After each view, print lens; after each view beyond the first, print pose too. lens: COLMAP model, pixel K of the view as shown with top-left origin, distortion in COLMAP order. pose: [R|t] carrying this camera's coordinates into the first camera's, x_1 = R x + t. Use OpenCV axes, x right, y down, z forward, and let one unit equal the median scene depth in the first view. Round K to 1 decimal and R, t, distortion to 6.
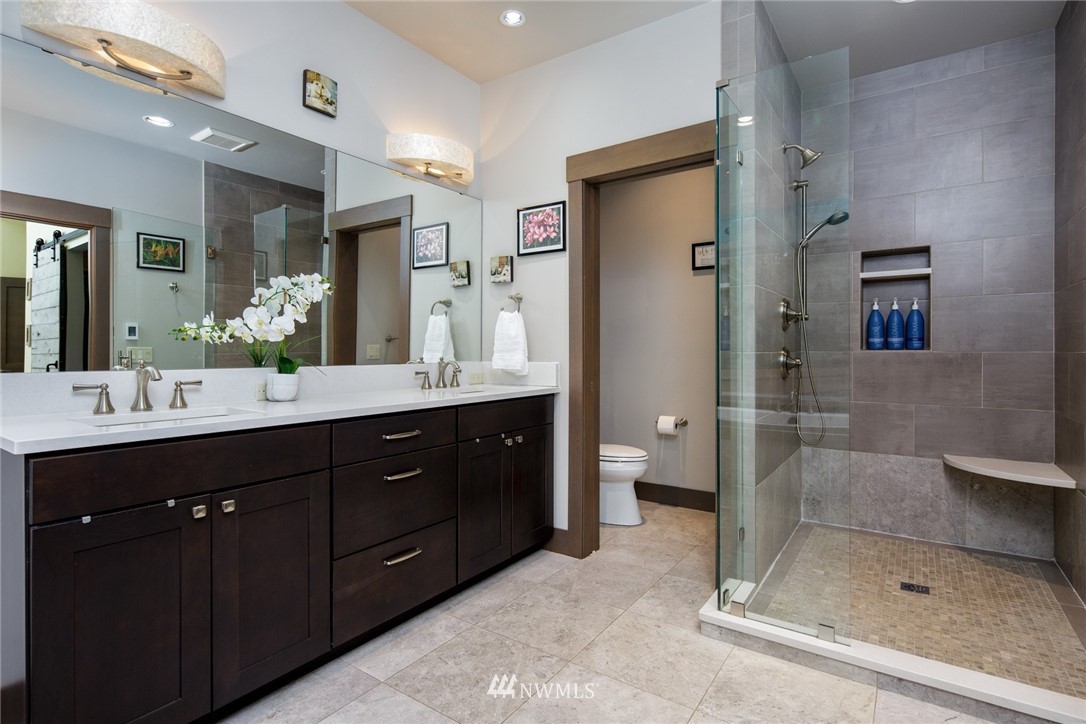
lens RADIAL K [[544.0, 0, 543.0], [0, 544.0, 362.0], [0, 0, 1]] dist [0.004115, 0.001003]
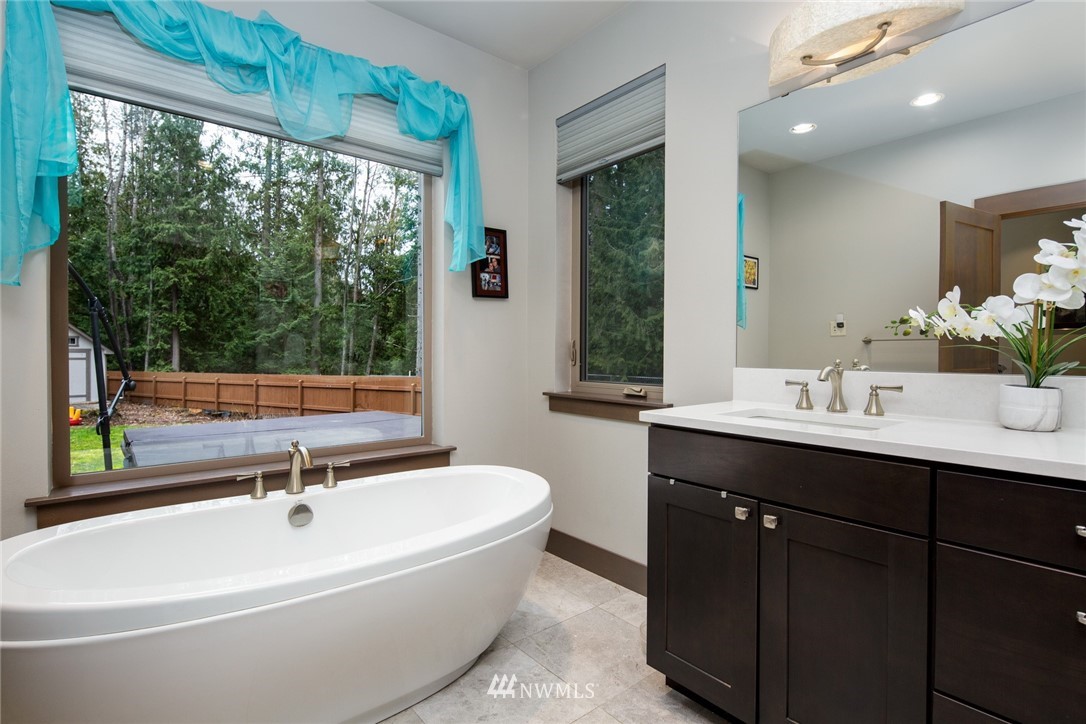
lens RADIAL K [[544.0, 0, 543.0], [0, 544.0, 362.0], [0, 0, 1]] dist [0.004115, 0.001003]
pose [[-0.294832, 0.016926, -0.955399, 0.334711], [-0.016567, 0.999602, 0.022822, -0.012797], [0.955406, 0.022557, -0.294434, 0.763120]]
